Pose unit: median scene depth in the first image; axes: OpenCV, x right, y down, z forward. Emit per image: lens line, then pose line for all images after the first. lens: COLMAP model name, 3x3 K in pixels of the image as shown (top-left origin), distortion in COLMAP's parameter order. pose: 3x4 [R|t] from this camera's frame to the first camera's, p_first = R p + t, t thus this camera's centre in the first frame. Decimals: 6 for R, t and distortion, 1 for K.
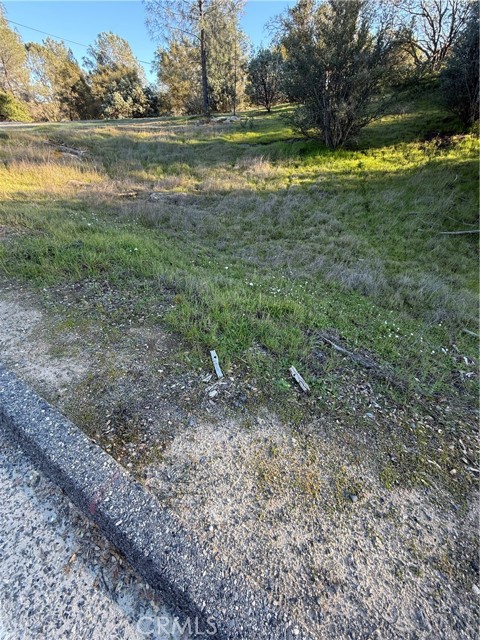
lens RADIAL K [[255.8, 0, 240.0], [0, 255.8, 320.0], [0, 0, 1]] dist [0.000586, 0.000089]
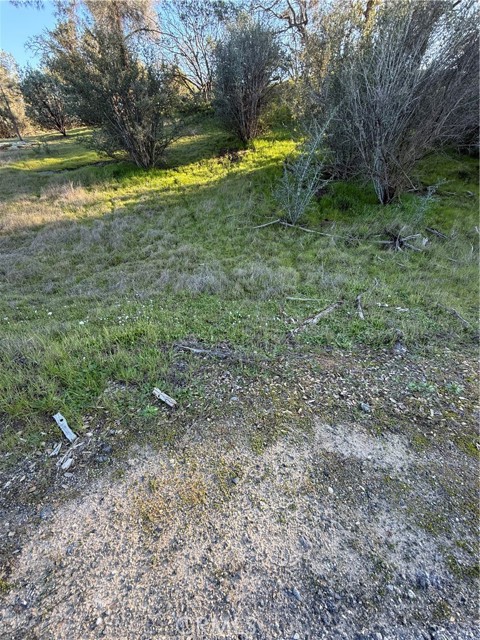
lens RADIAL K [[255.8, 0, 240.0], [0, 255.8, 320.0], [0, 0, 1]] dist [0.000586, 0.000089]
pose [[0.832278, -0.337338, 0.439906, 0.108487], [0.361060, 0.932007, 0.031595, 0.020785], [-0.420653, 0.132537, 0.897488, -0.030657]]
